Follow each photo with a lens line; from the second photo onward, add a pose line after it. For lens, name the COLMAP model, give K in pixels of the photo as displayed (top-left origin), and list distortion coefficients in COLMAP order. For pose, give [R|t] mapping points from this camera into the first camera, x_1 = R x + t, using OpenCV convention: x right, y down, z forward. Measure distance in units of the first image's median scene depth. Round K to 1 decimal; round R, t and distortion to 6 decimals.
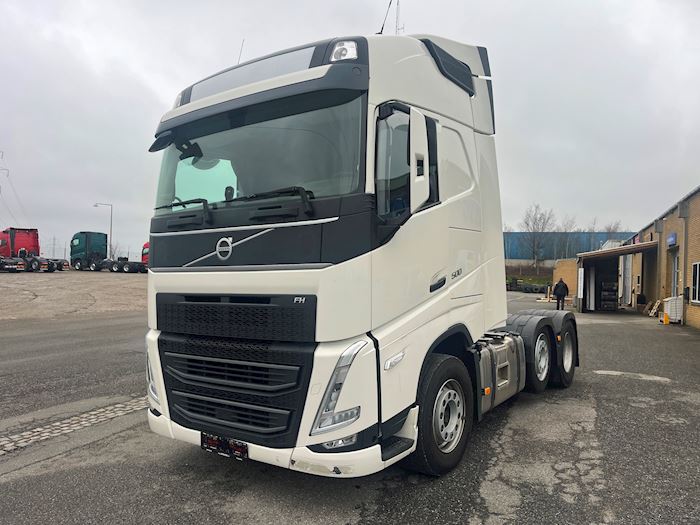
lens RADIAL K [[554.4, 0, 350.0], [0, 554.4, 262.5], [0, 0, 1]] dist [0.012414, 0.005346]
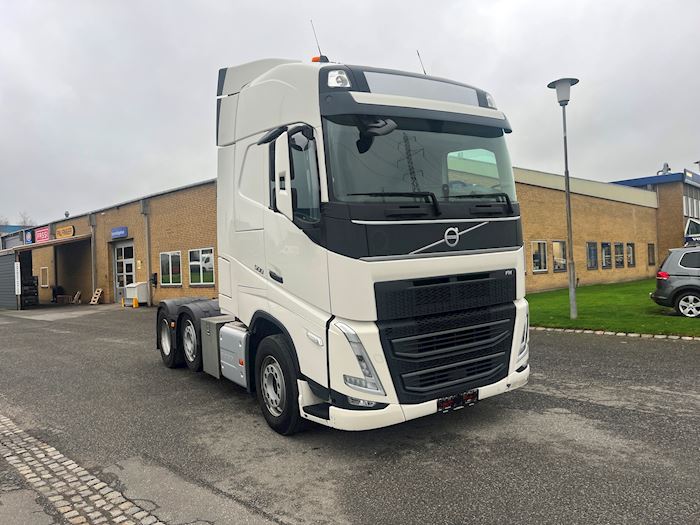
lens RADIAL K [[554.4, 0, 350.0], [0, 554.4, 262.5], [0, 0, 1]] dist [0.012414, 0.005346]
pose [[0.336149, -0.037348, 0.941068, -1.397360], [0.026987, 0.999185, 0.030014, -0.011598], [-0.941422, 0.015308, 0.336883, 0.793733]]
